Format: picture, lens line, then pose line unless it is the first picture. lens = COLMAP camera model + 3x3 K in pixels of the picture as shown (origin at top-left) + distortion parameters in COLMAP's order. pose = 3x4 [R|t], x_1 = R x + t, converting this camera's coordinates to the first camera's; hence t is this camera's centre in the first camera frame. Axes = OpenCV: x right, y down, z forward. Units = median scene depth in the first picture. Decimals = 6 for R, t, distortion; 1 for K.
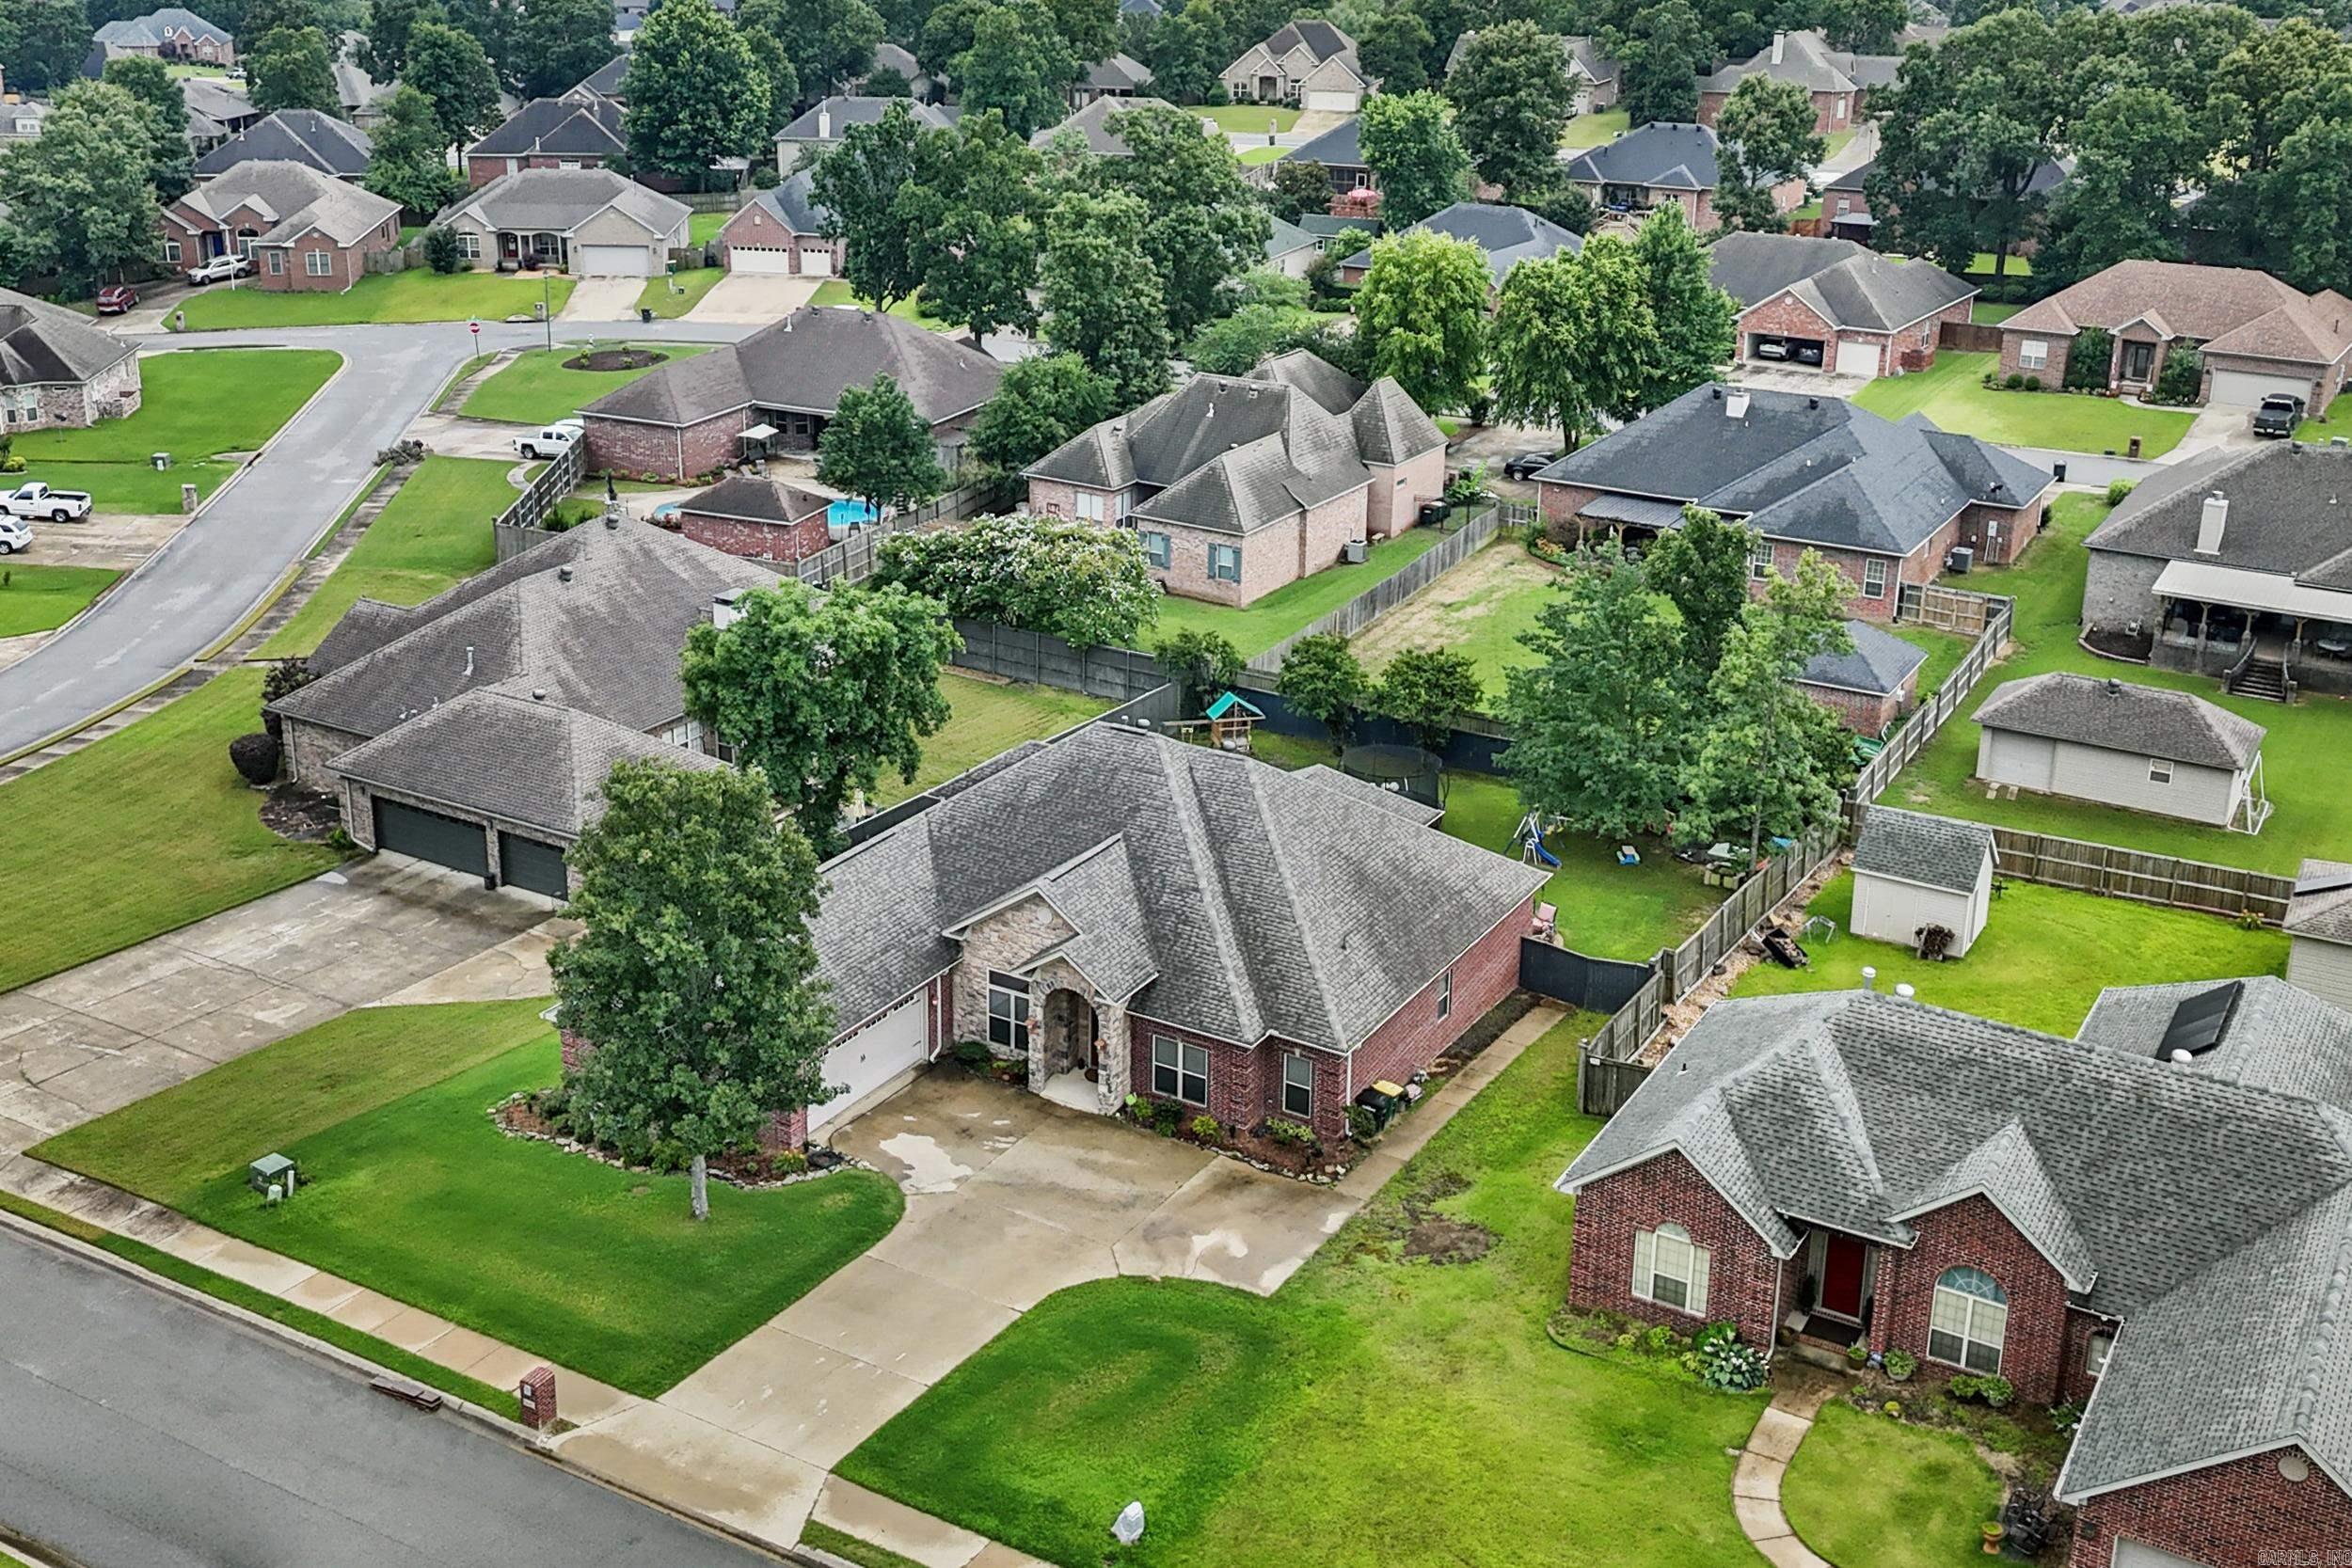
lens RADIAL K [[2446.6, 0, 1174.7], [0, 2446.6, 687.4], [0, 0, 1]] dist [0.152098, -0.316600]
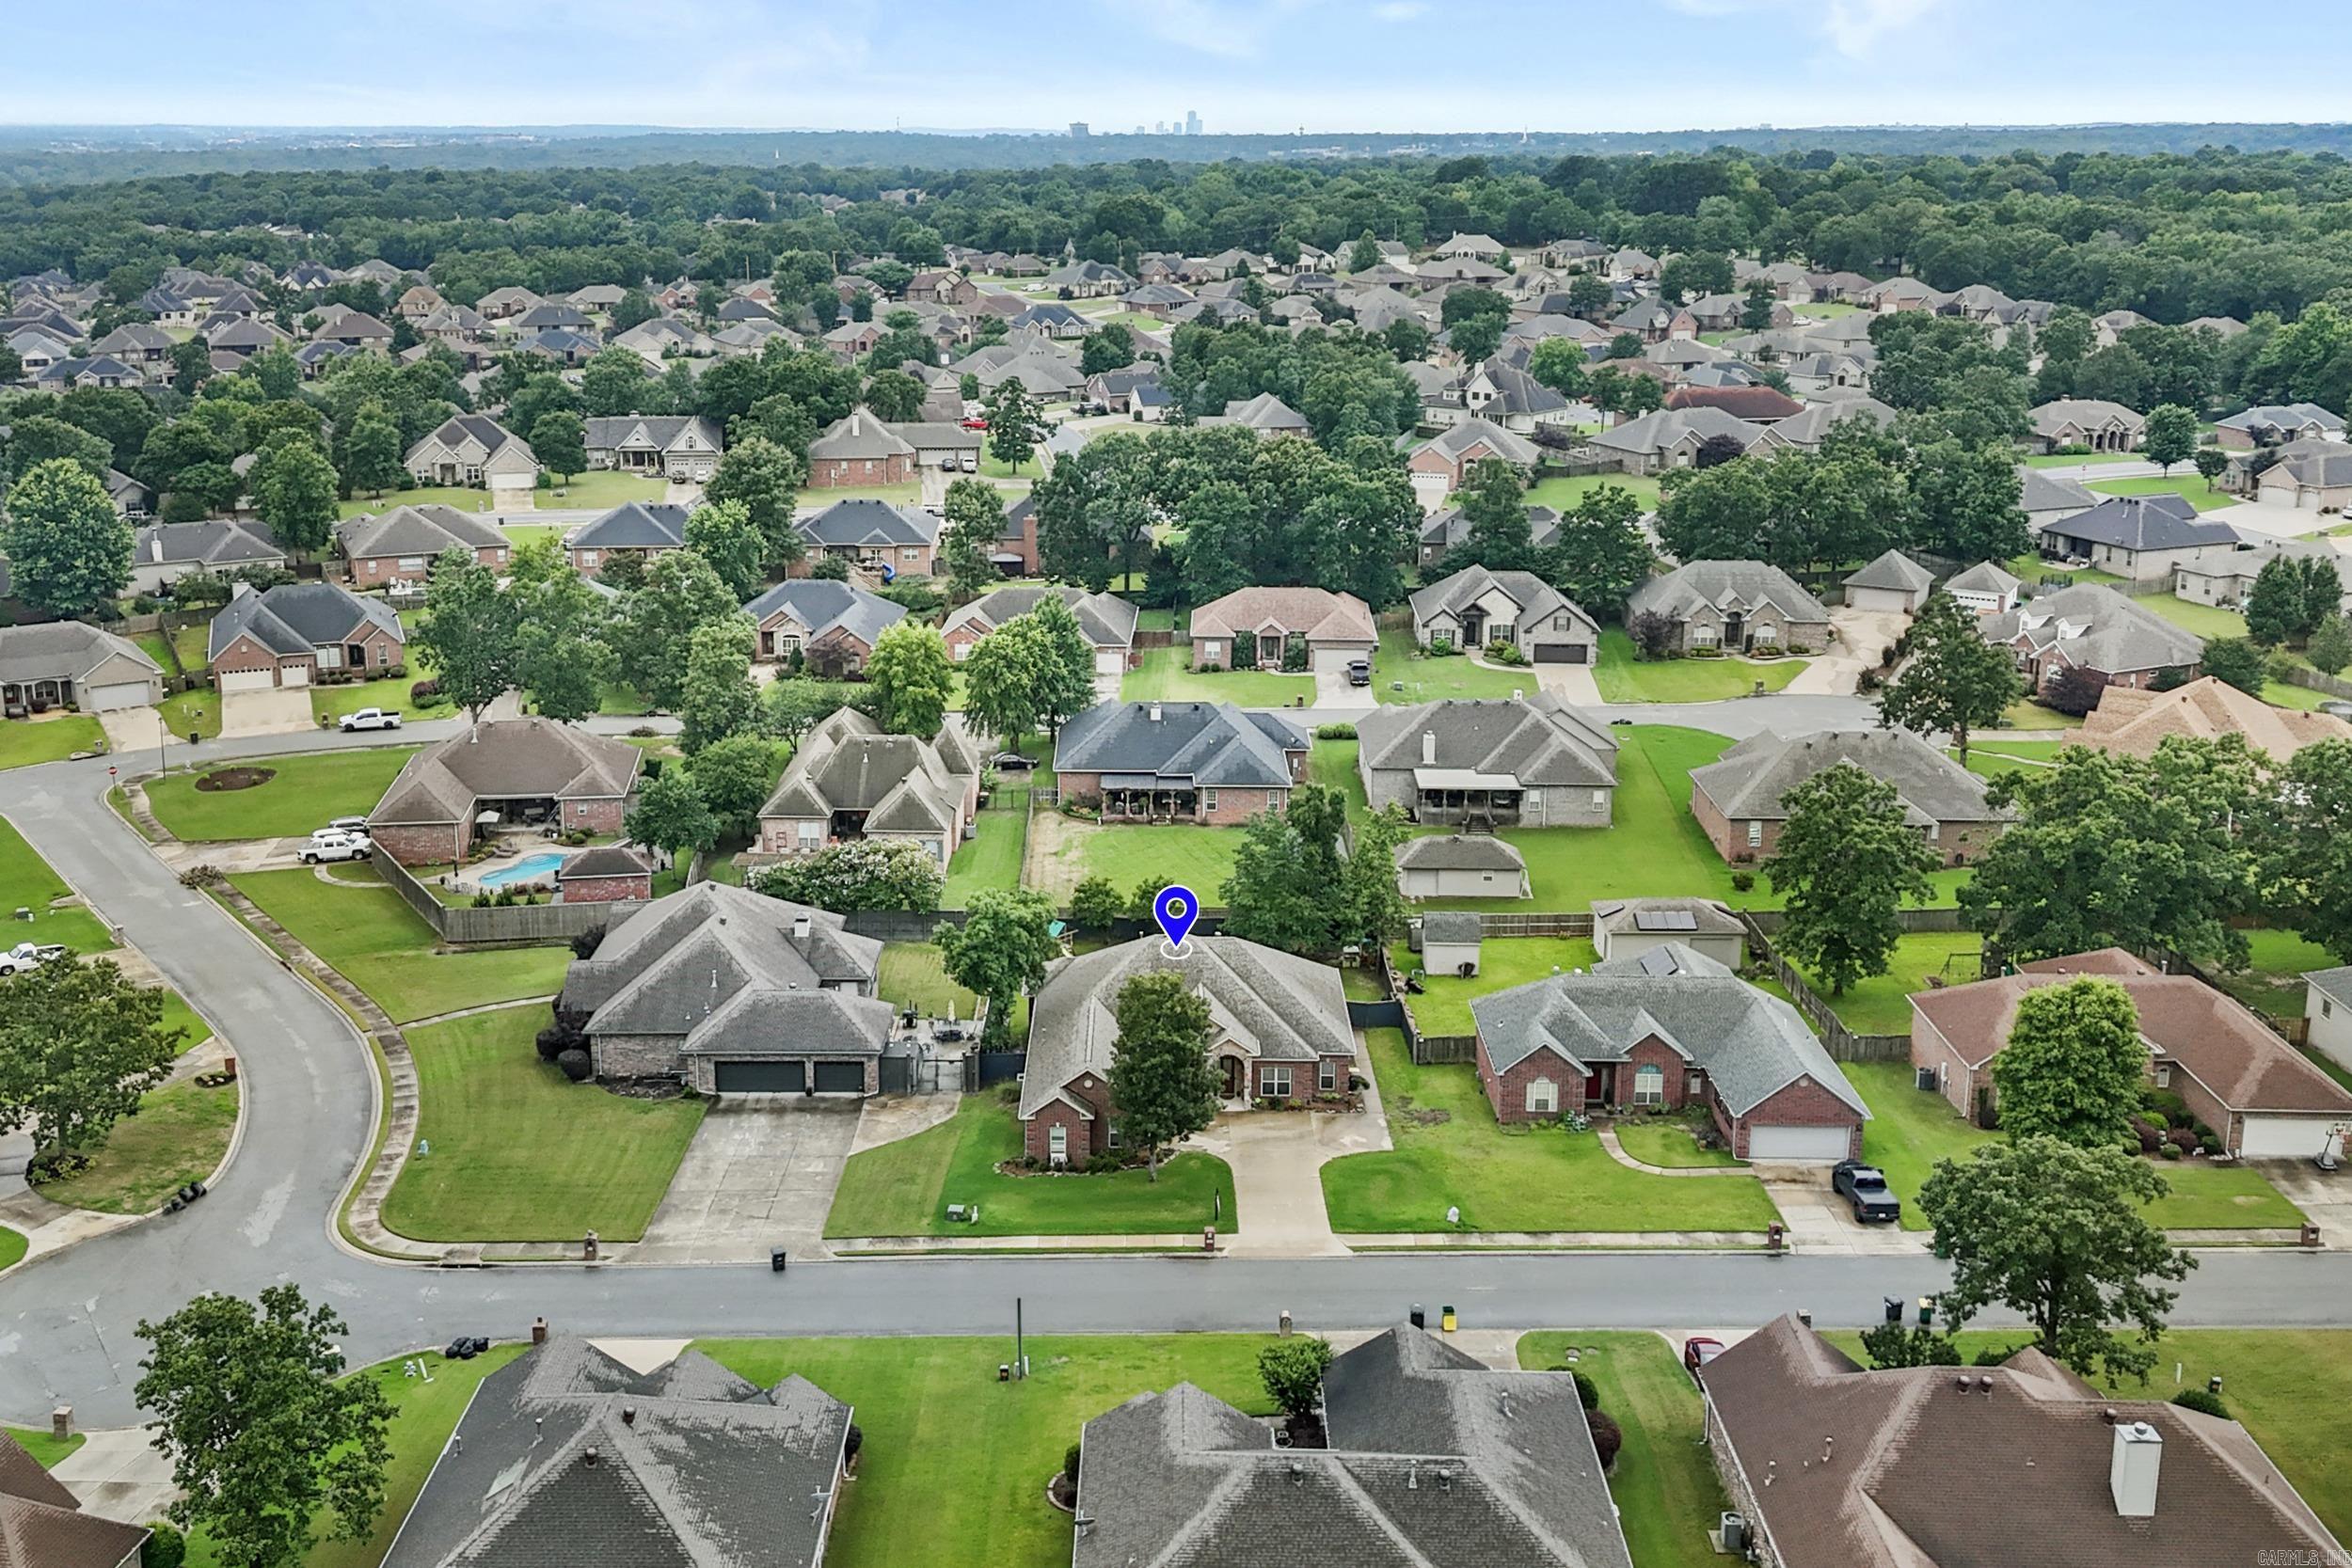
lens RADIAL K [[2446.6, 0, 1174.7], [0, 2446.6, 687.4], [0, 0, 1]] dist [0.152098, -0.316600]
pose [[0.849438, -0.128854, 0.511714, -0.583038], [0.170706, 0.984685, -0.035417, -0.063840], [-0.499314, 0.117438, 0.858426, -0.437111]]
